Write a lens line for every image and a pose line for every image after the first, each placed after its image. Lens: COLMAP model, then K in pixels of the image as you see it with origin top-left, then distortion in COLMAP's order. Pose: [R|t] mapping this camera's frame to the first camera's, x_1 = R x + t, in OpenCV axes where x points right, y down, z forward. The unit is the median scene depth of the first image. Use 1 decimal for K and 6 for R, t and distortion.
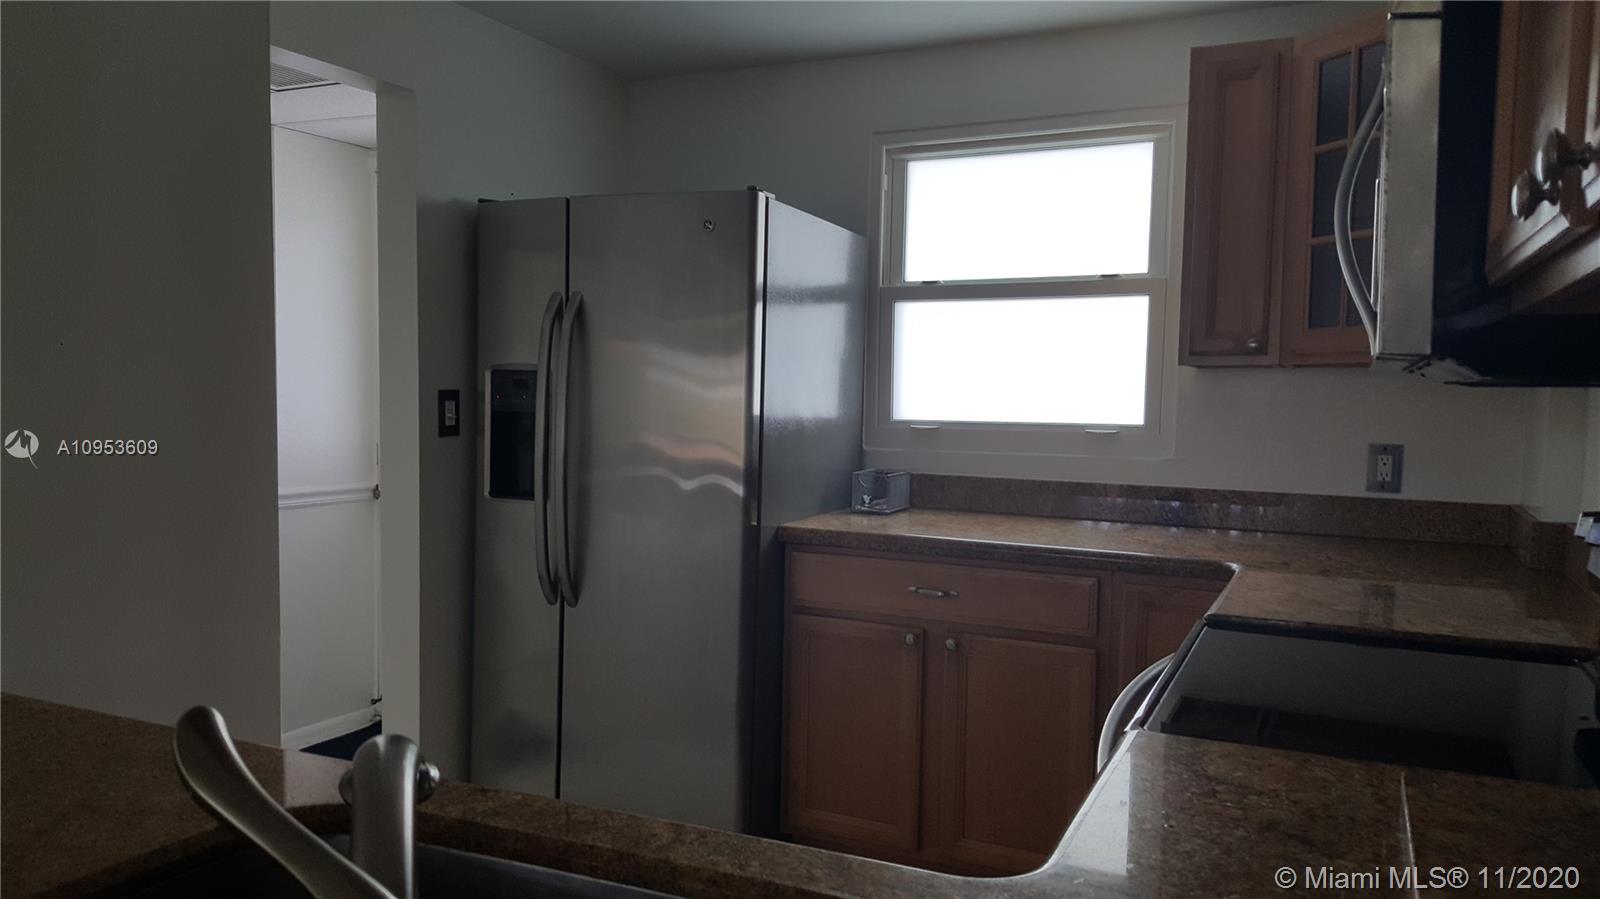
lens RADIAL K [[1182.4, 0, 777.6], [0, 1182.4, 477.2], [0, 0, 1]] dist [0.093735, -0.156476]
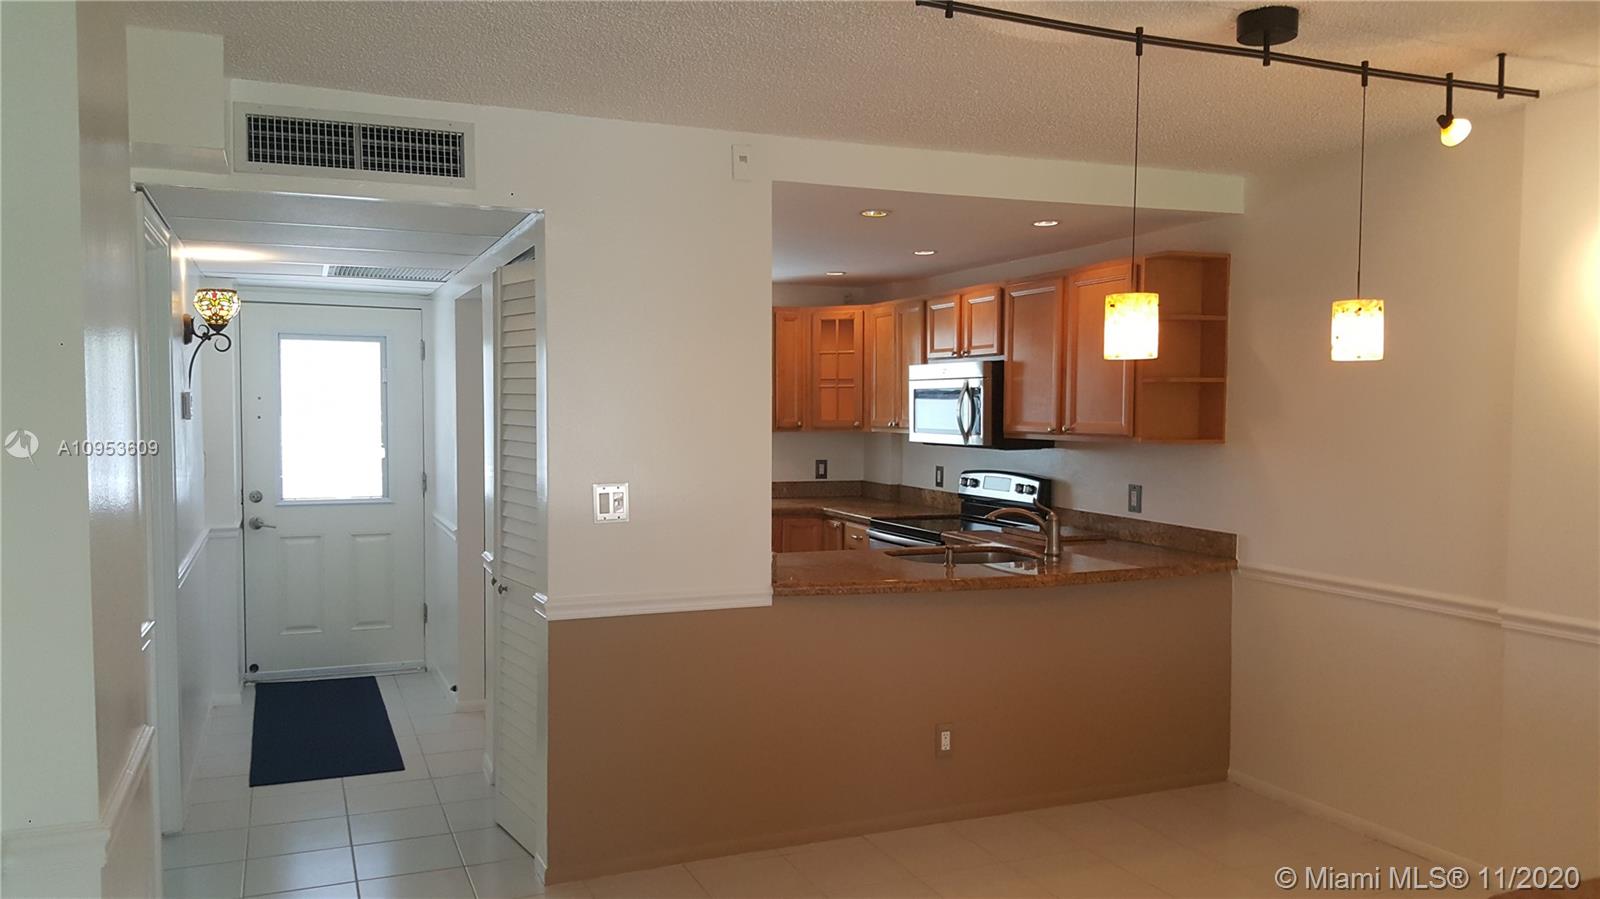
lens RADIAL K [[1182.4, 0, 798.8], [0, 1182.4, 461.4], [0, 0, 1]] dist [0.093735, -0.156476]
pose [[0.659741, -0.047201, 0.750009, -1.343705], [0.062865, 0.997994, 0.007509, -0.044063], [-0.748859, 0.042196, 0.661384, -0.601758]]
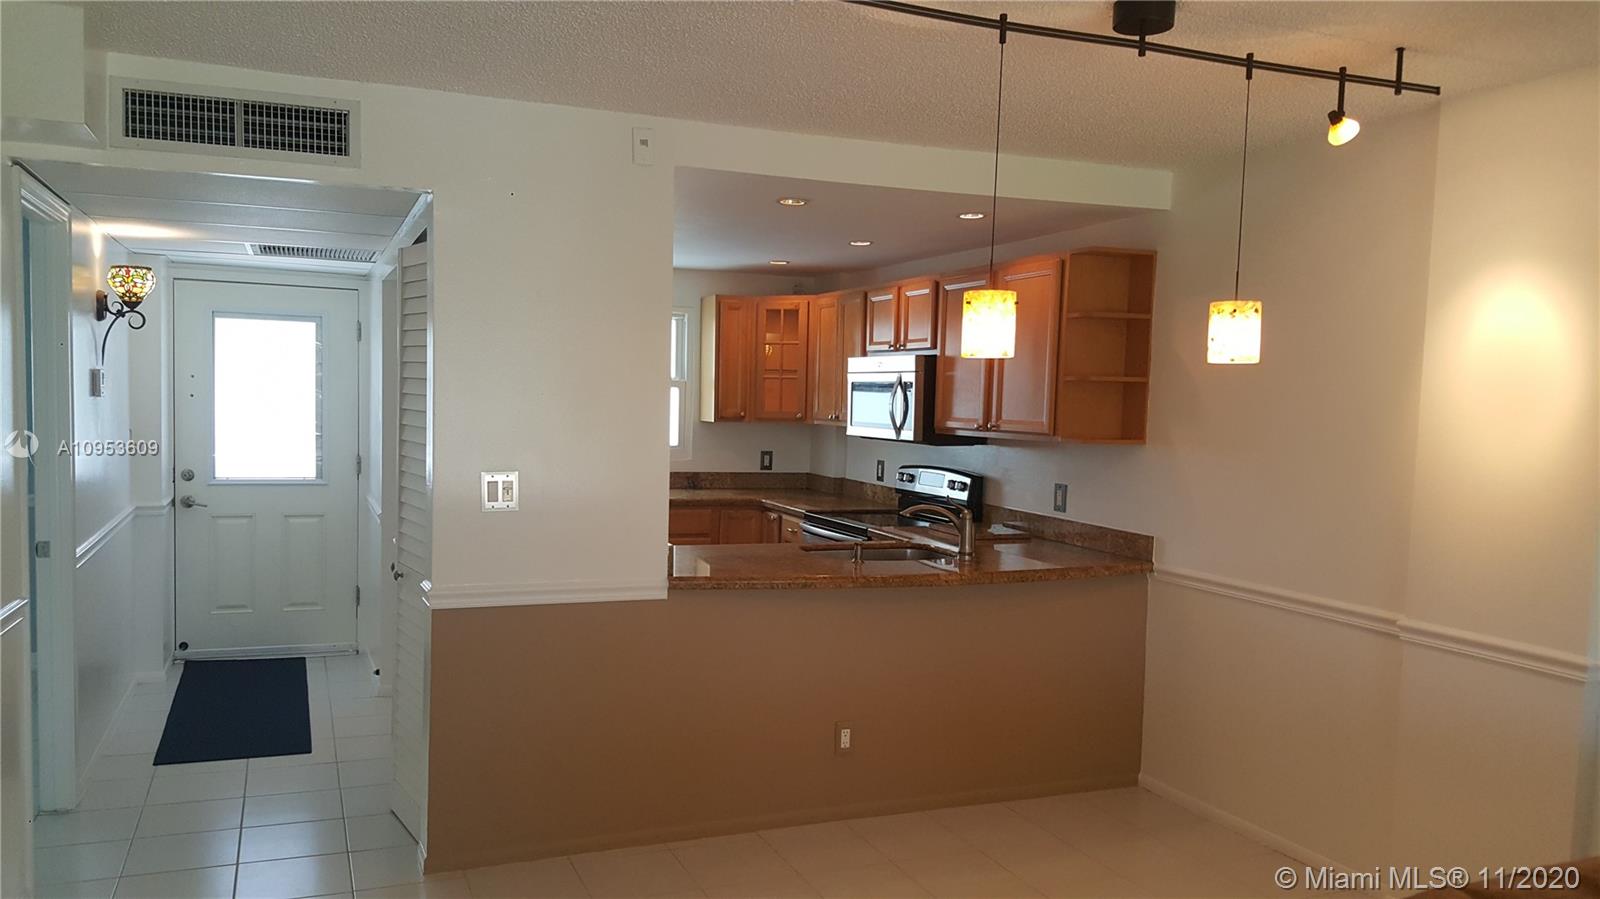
lens RADIAL K [[1182.4, 0, 775.5], [0, 1182.4, 471.2], [0, 0, 1]] dist [0.093735, -0.156476]
pose [[0.672890, -0.044907, 0.738378, -1.261642], [0.040271, 0.998899, 0.024052, -0.042231], [-0.738645, 0.013551, 0.673958, -0.666172]]
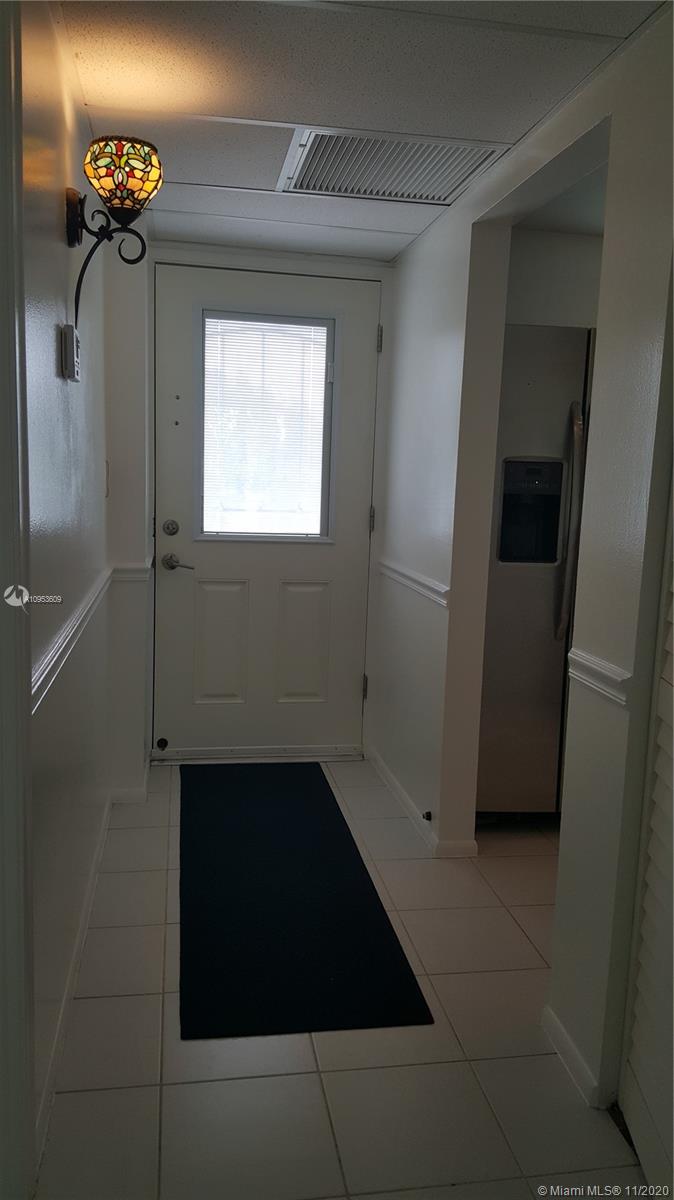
lens RADIAL K [[886.8, 0, 332.3], [0, 886.8, 590.0], [0, 0, 1]] dist [0.093735, -0.156476]
pose [[0.816139, -0.064951, 0.574193, -0.945270], [0.021829, 0.996419, 0.081685, -0.035849], [-0.577443, -0.054132, 0.814635, 0.327770]]
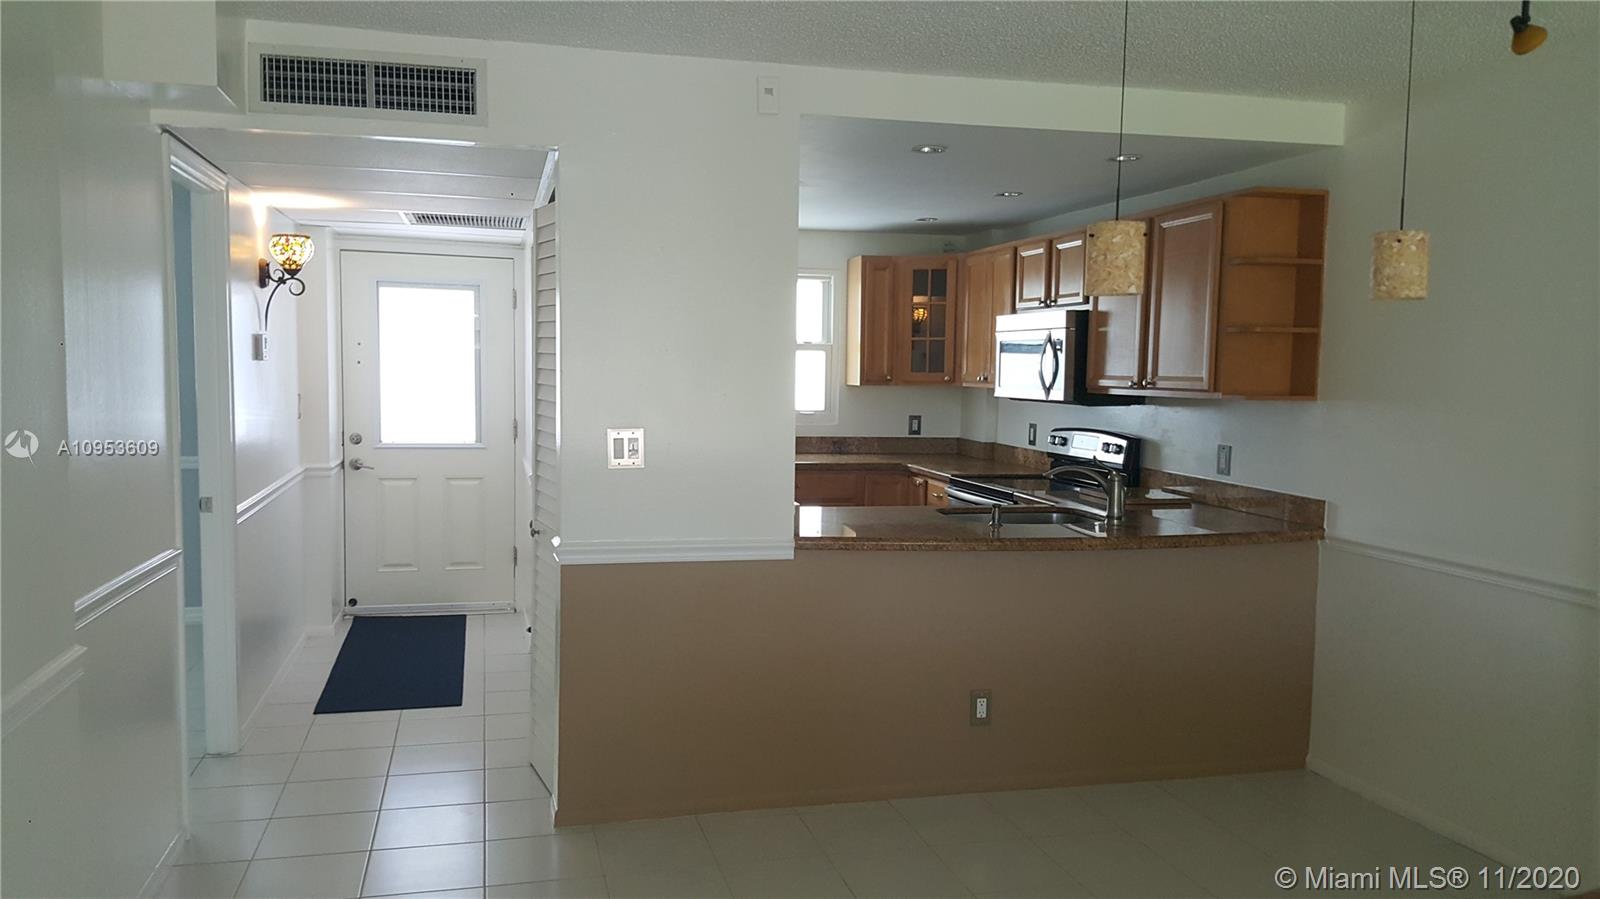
lens RADIAL K [[1182.4, 0, 781.8], [0, 1182.4, 461.6], [0, 0, 1]] dist [0.093735, -0.156476]
pose [[0.767380, -0.055099, 0.638821, -1.207181], [0.043840, 0.998478, 0.033458, -0.024638], [-0.639692, 0.002331, 0.768628, -0.669828]]
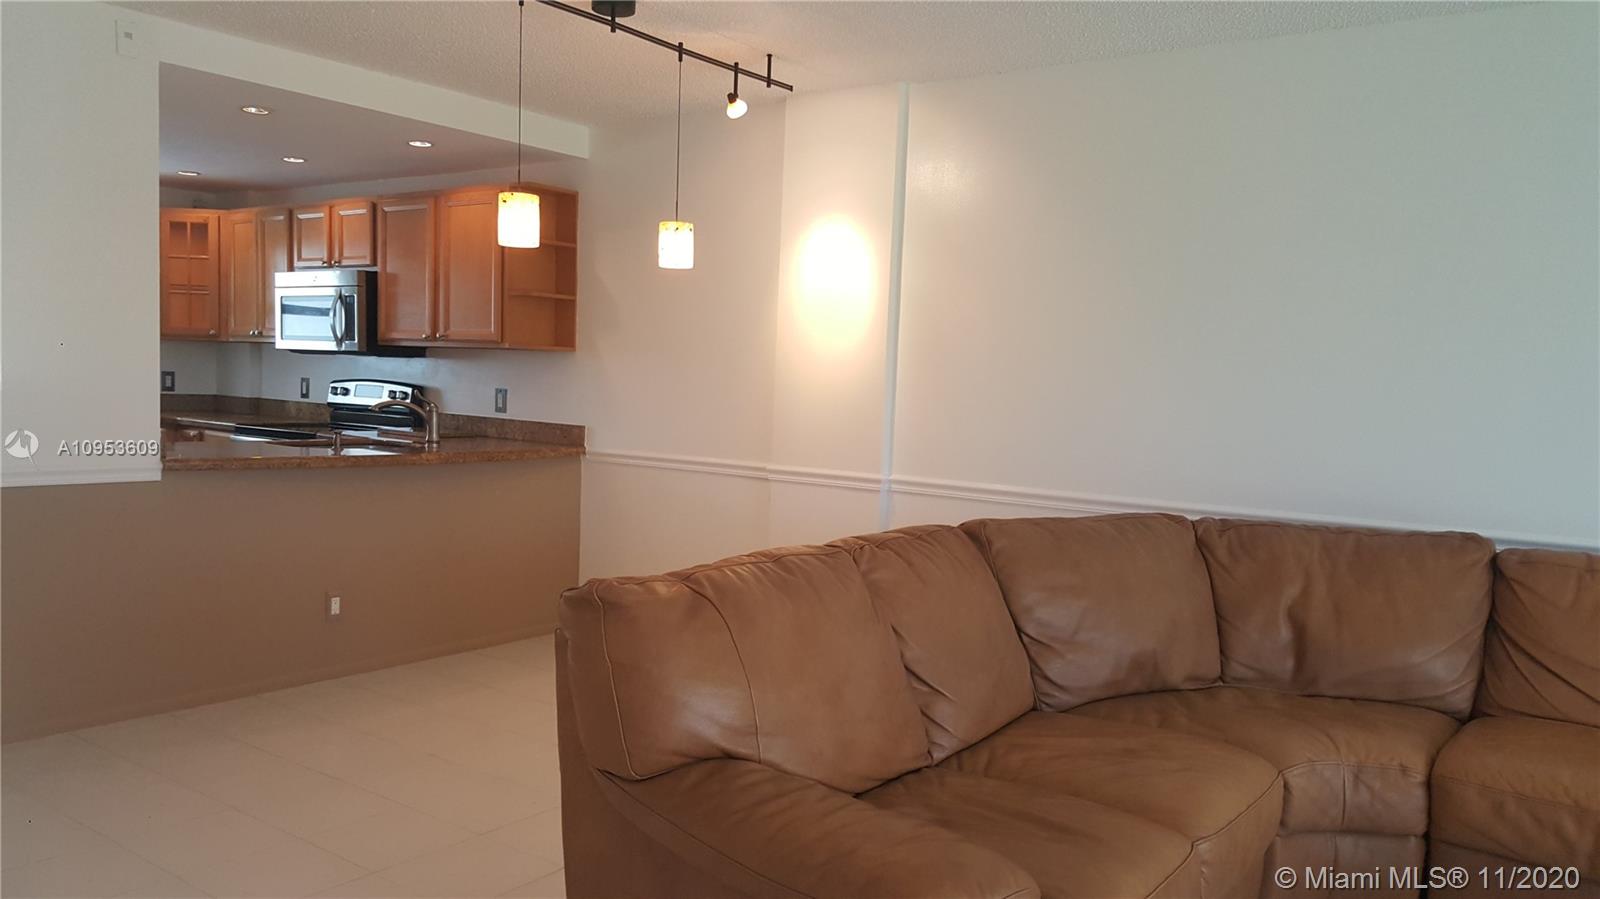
lens RADIAL K [[1182.4, 0, 795.5], [0, 1182.4, 487.1], [0, 0, 1]] dist [0.093735, -0.156476]
pose [[0.181626, -0.098379, 0.978434, -1.584726], [0.040523, 0.994887, 0.092511, 0.031335], [-0.982532, 0.022846, 0.184684, -0.665718]]
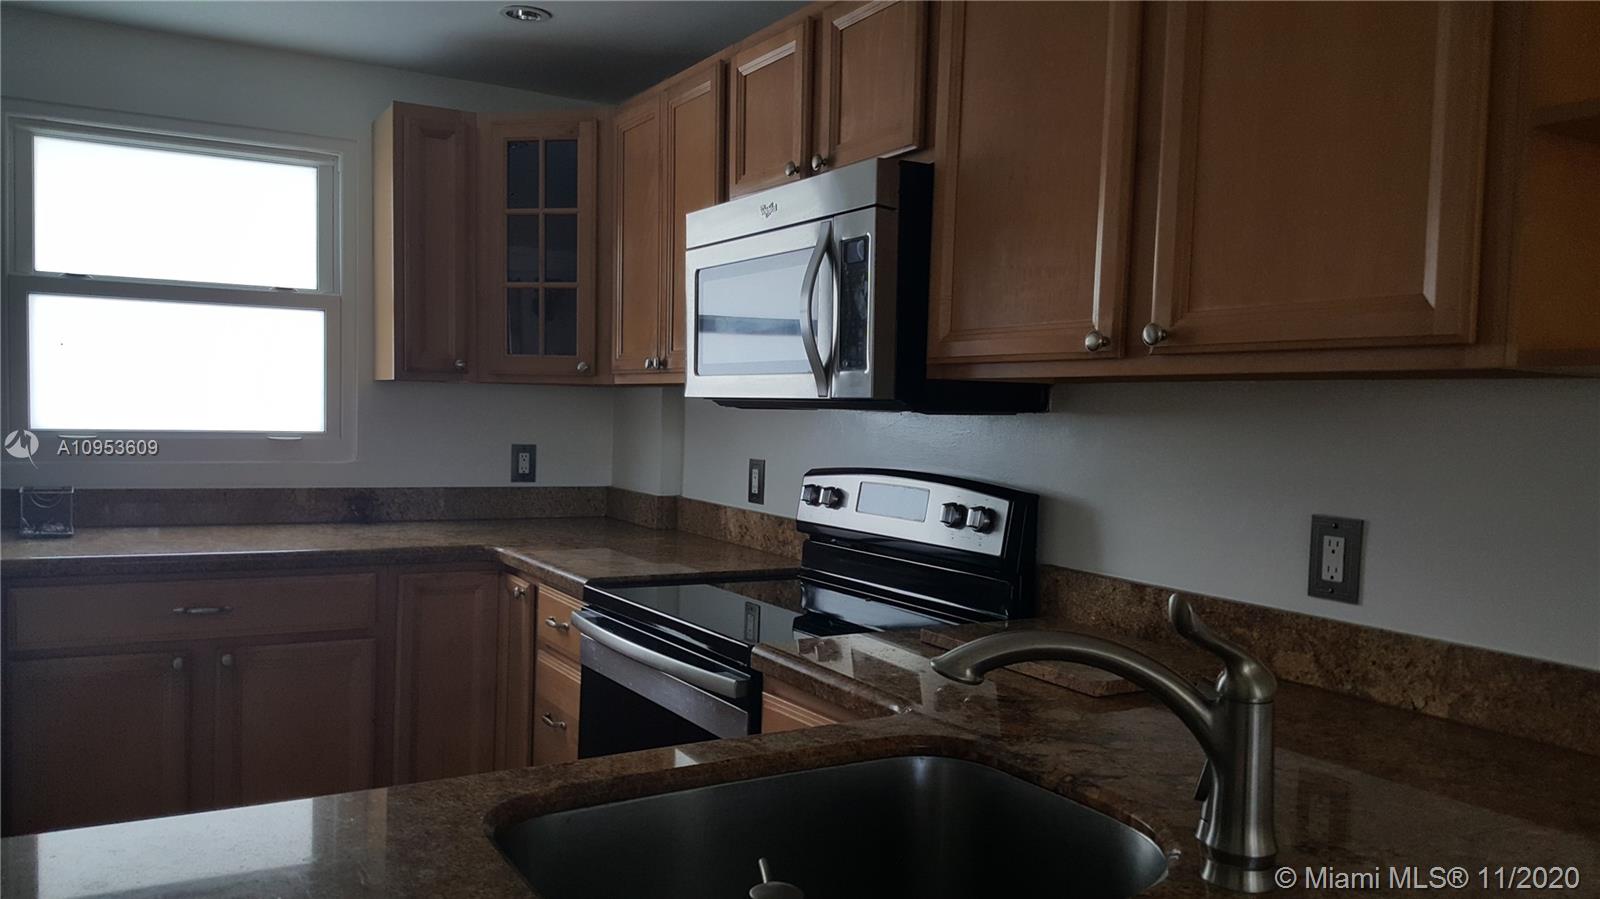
lens RADIAL K [[1182.4, 0, 804.3], [0, 1182.4, 481.3], [0, 0, 1]] dist [0.093735, -0.156476]
pose [[0.542057, -0.051949, 0.838735, -0.373936], [0.045925, 0.998427, 0.032160, -0.014480], [-0.839086, 0.021087, 0.543590, 0.057285]]
